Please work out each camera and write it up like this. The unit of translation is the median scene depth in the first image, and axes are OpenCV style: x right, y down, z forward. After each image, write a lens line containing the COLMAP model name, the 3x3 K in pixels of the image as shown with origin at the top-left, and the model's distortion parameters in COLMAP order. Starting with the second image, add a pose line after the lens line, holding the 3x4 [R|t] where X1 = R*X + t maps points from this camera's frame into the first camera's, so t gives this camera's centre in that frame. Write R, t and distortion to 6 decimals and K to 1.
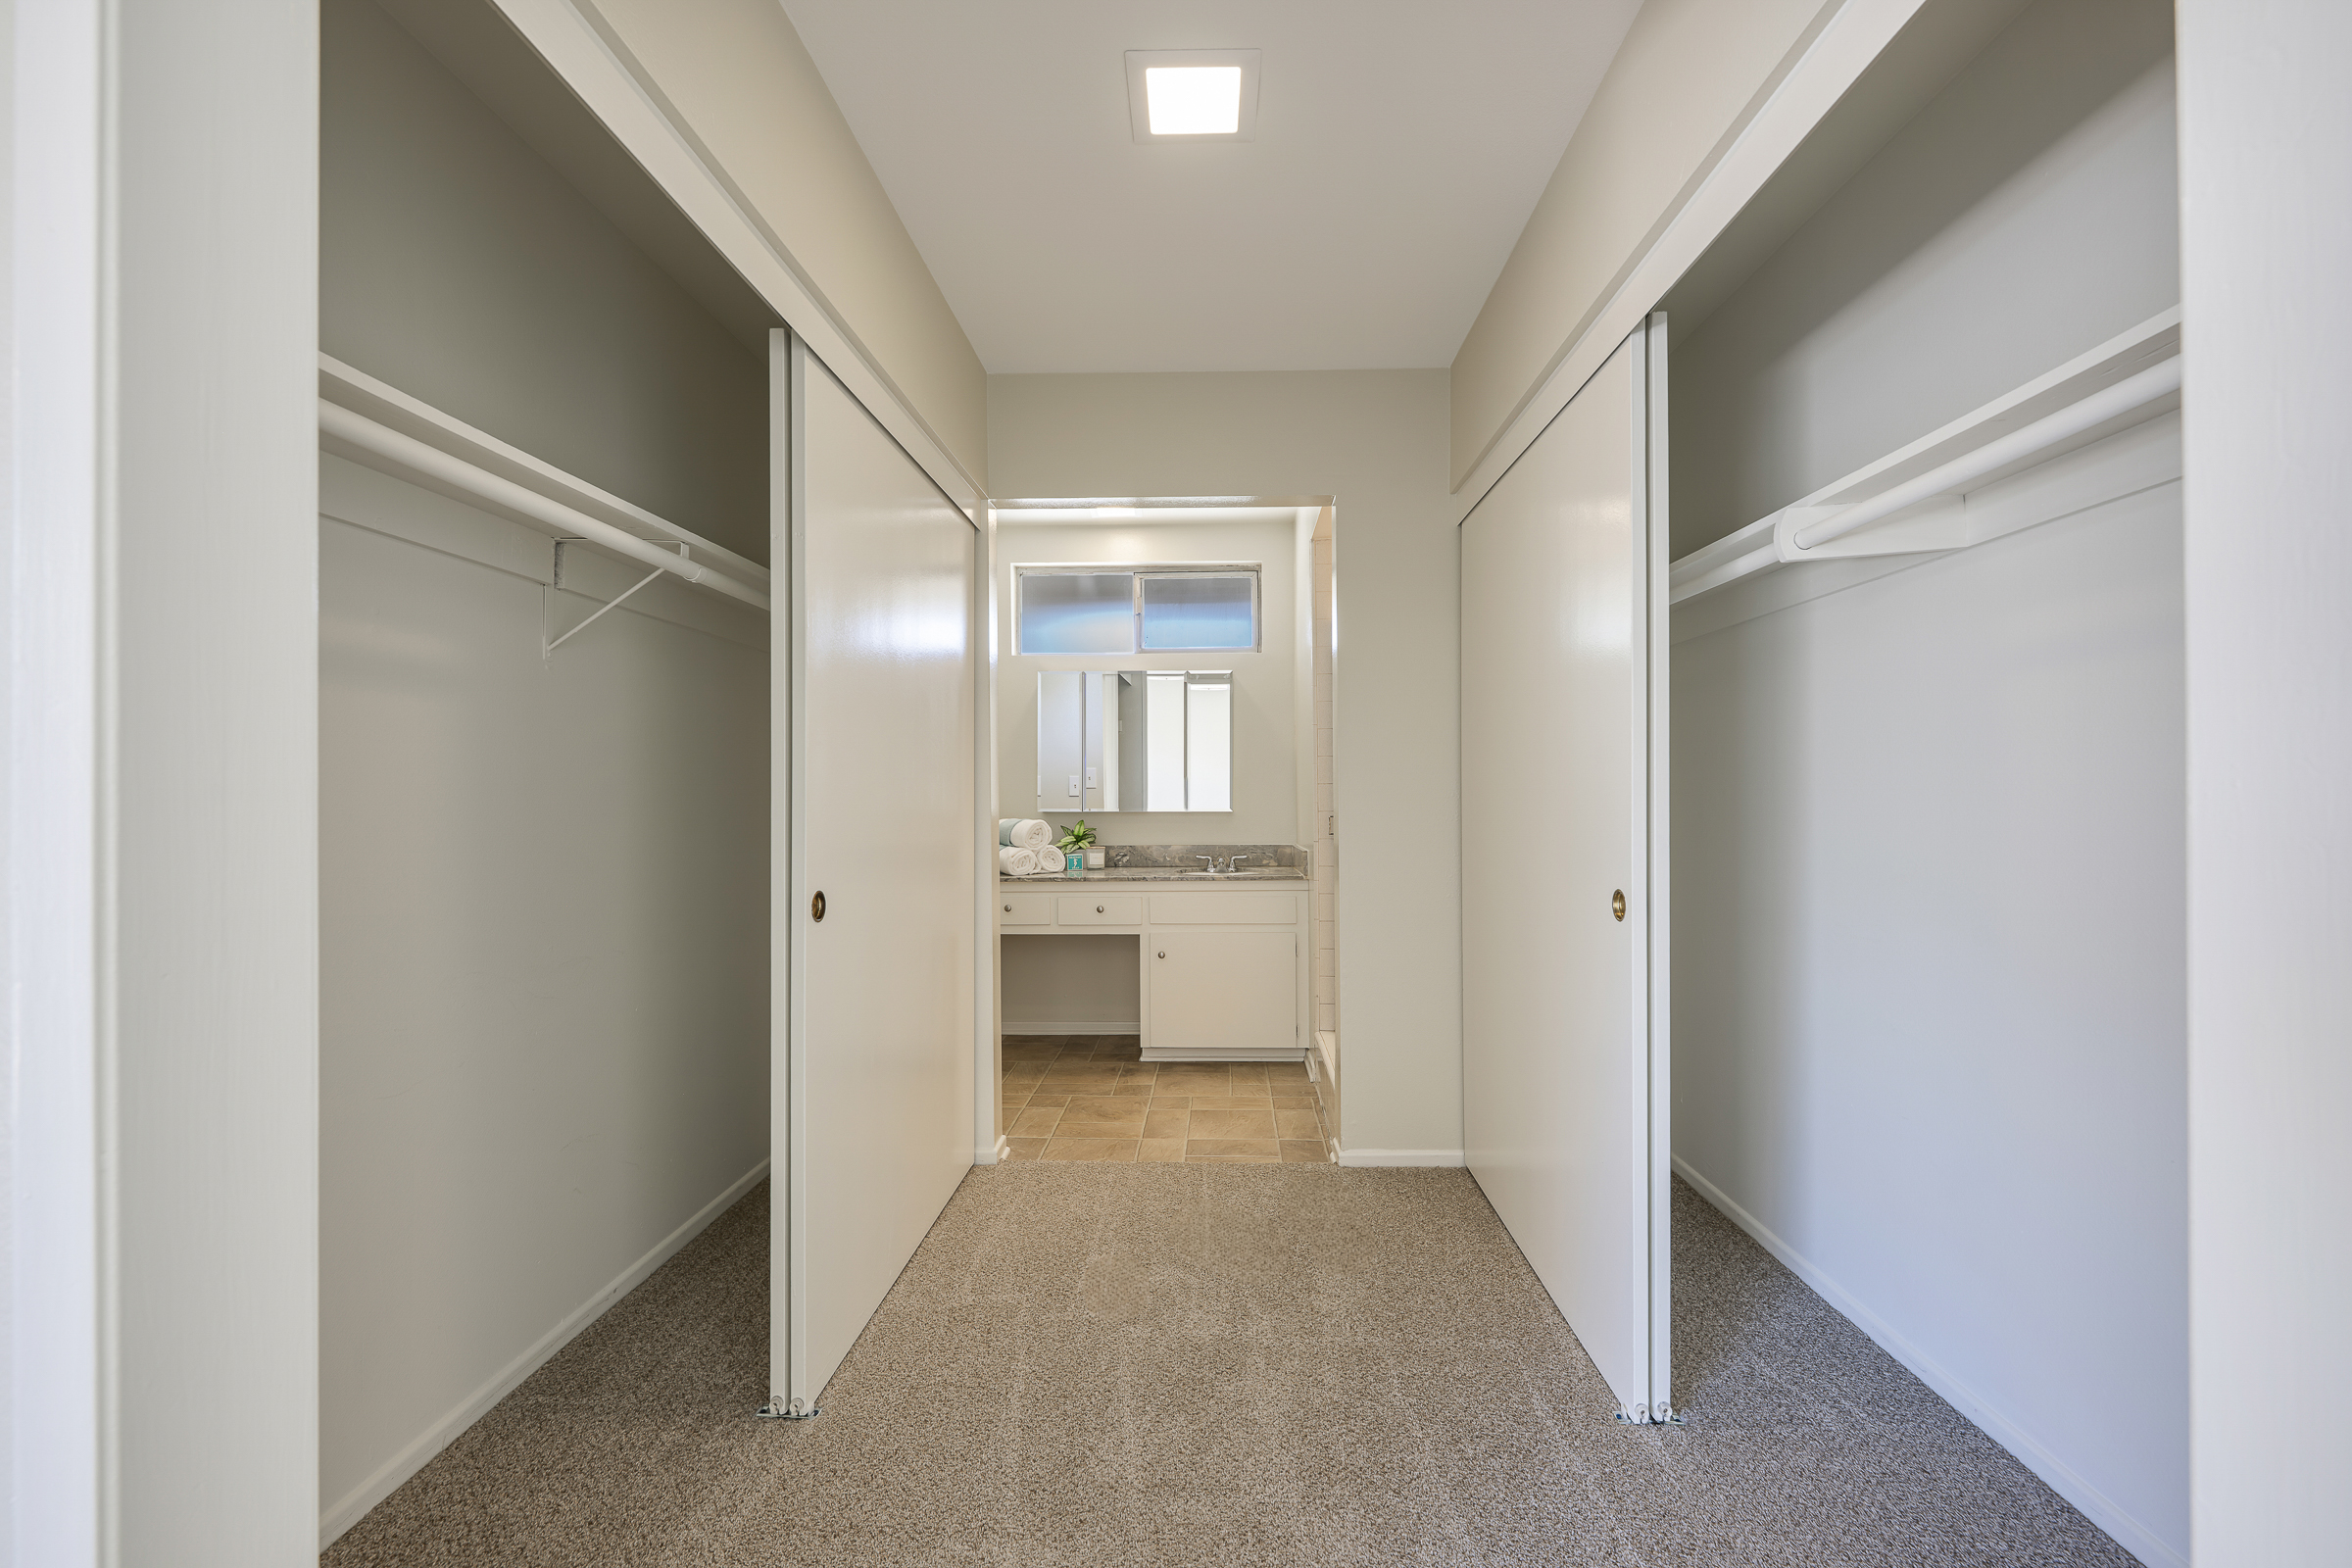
lens RADIAL K [[947.8, 0, 1172.5], [0, 947.8, 798.6], [0, 0, 1]] dist [0.001514, 0.000569]
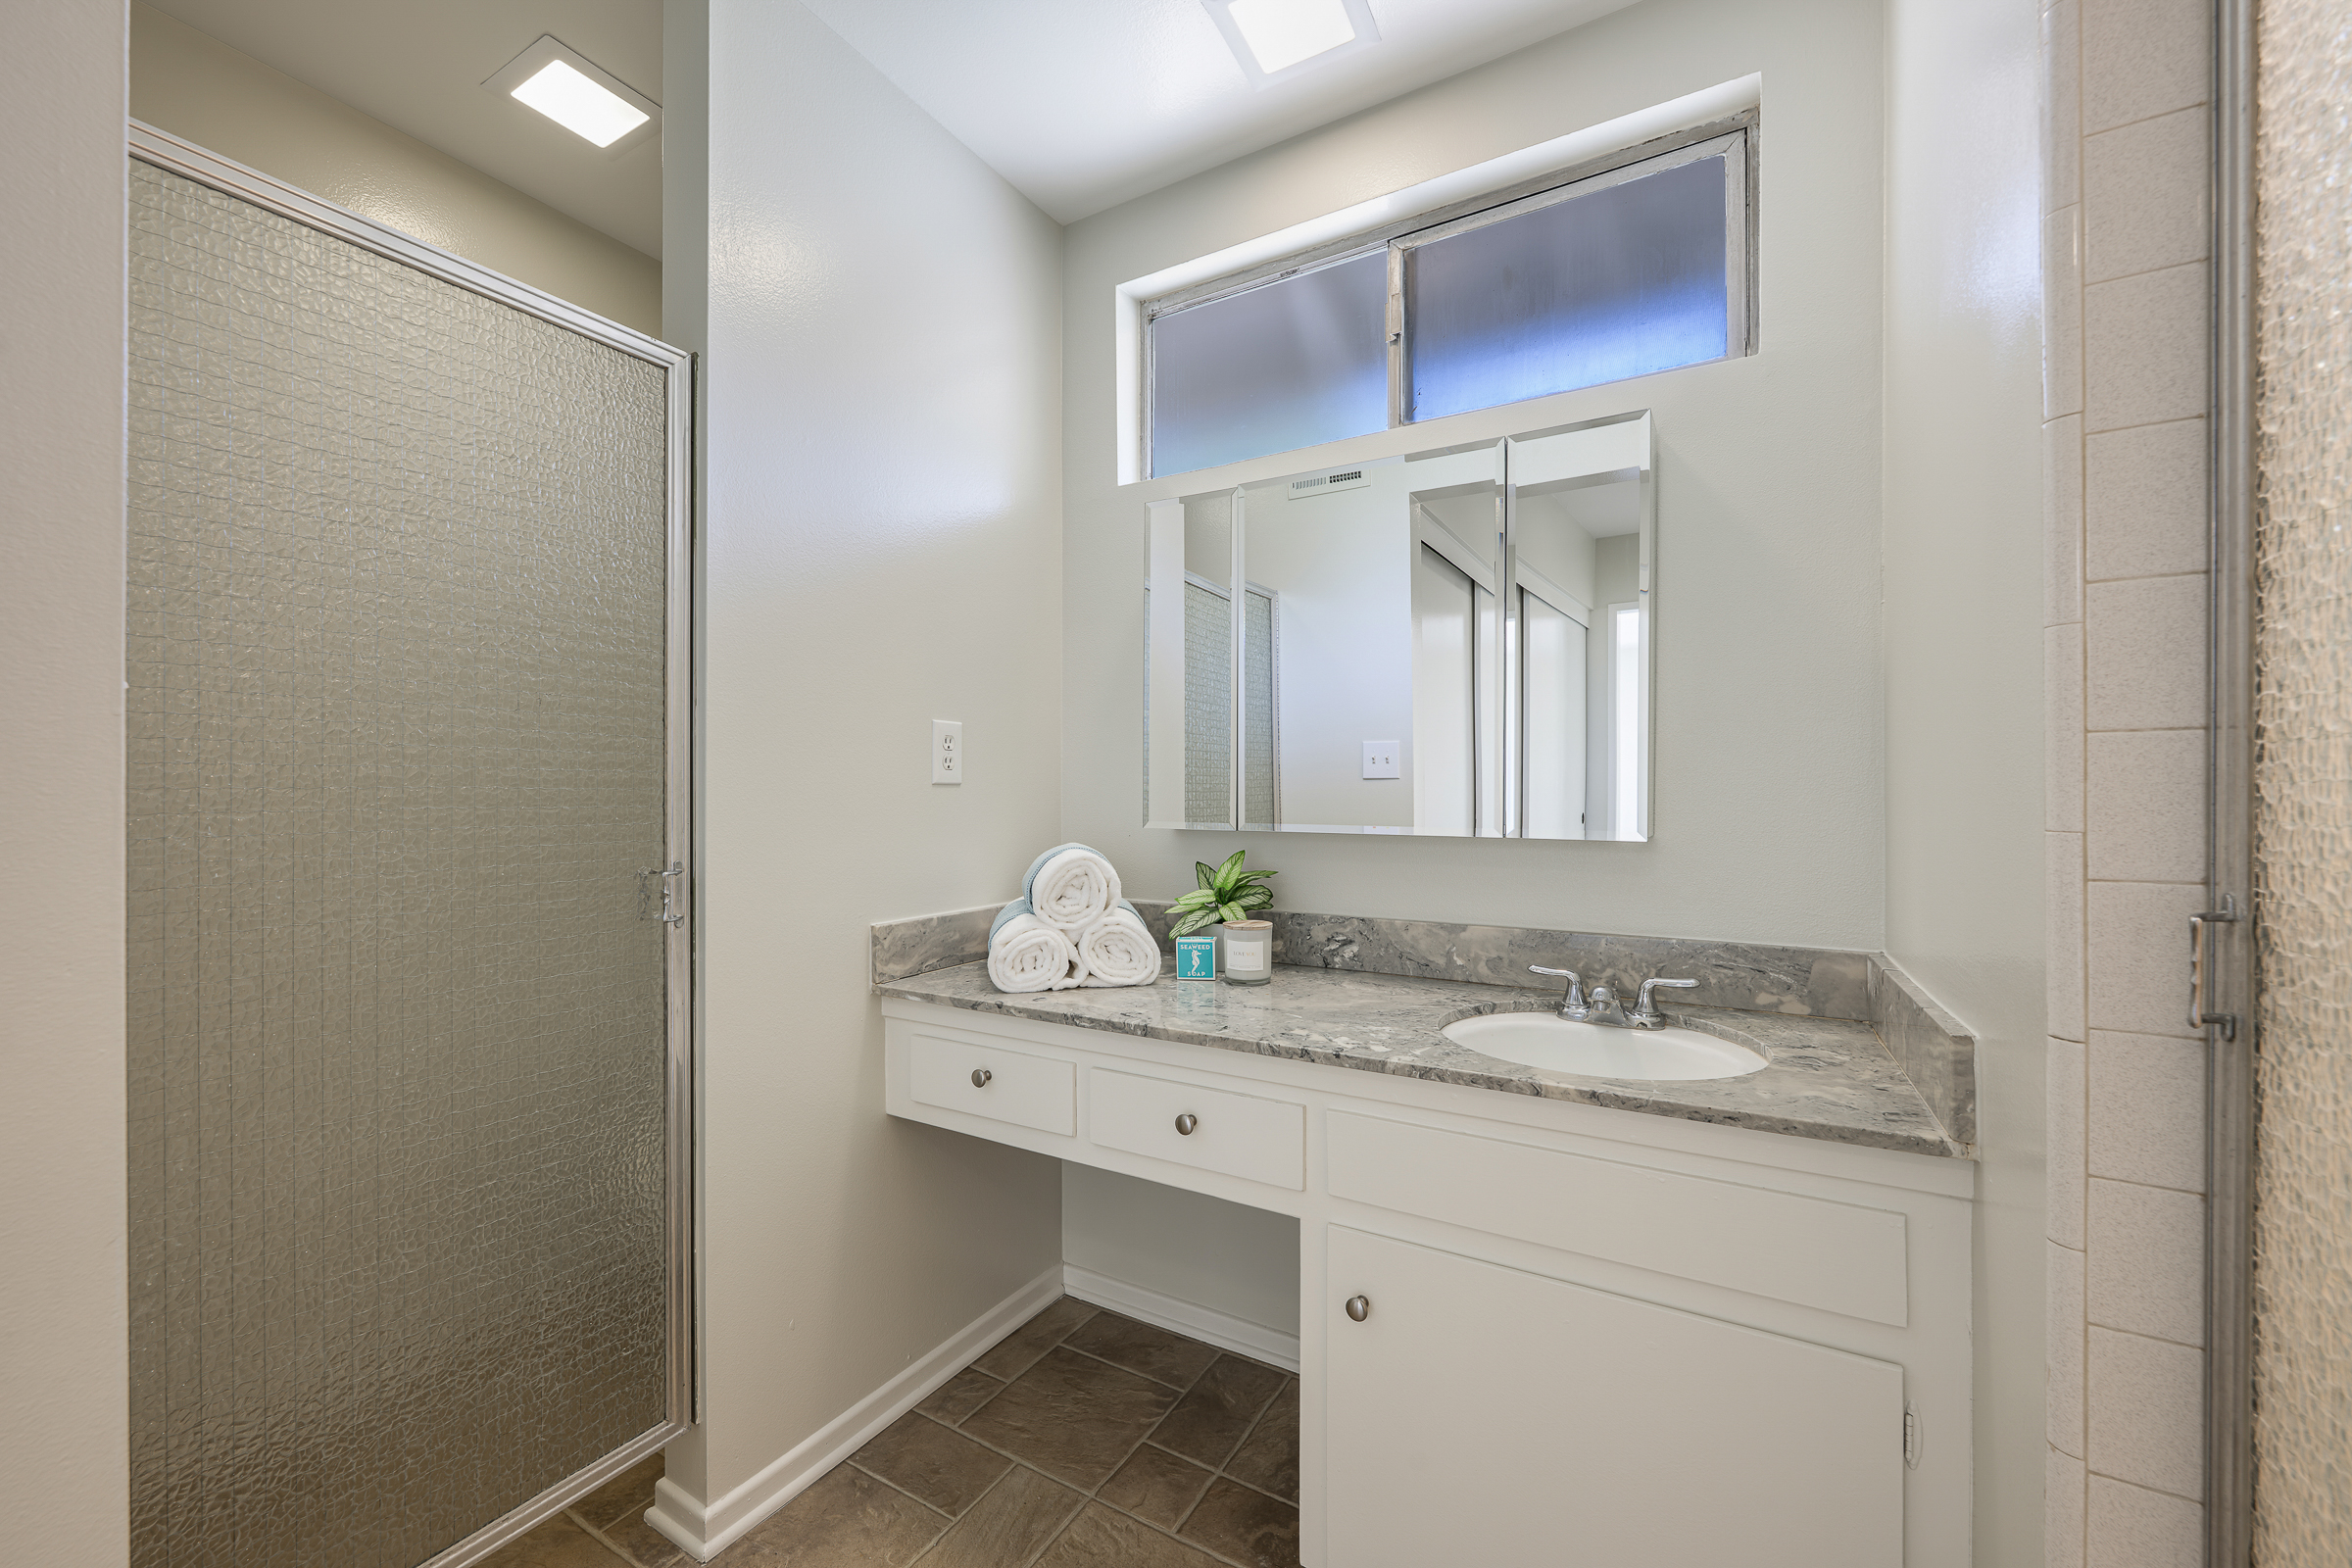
lens RADIAL K [[947.8, 0, 1172.5], [0, 947.8, 798.6], [0, 0, 1]] dist [0.001514, 0.000569]
pose [[0.886936, 0.005703, -0.461857, 0.068451], [-0.004715, 0.999983, 0.003294, -0.000723], [0.461869, -0.000744, 0.886948, 0.629601]]
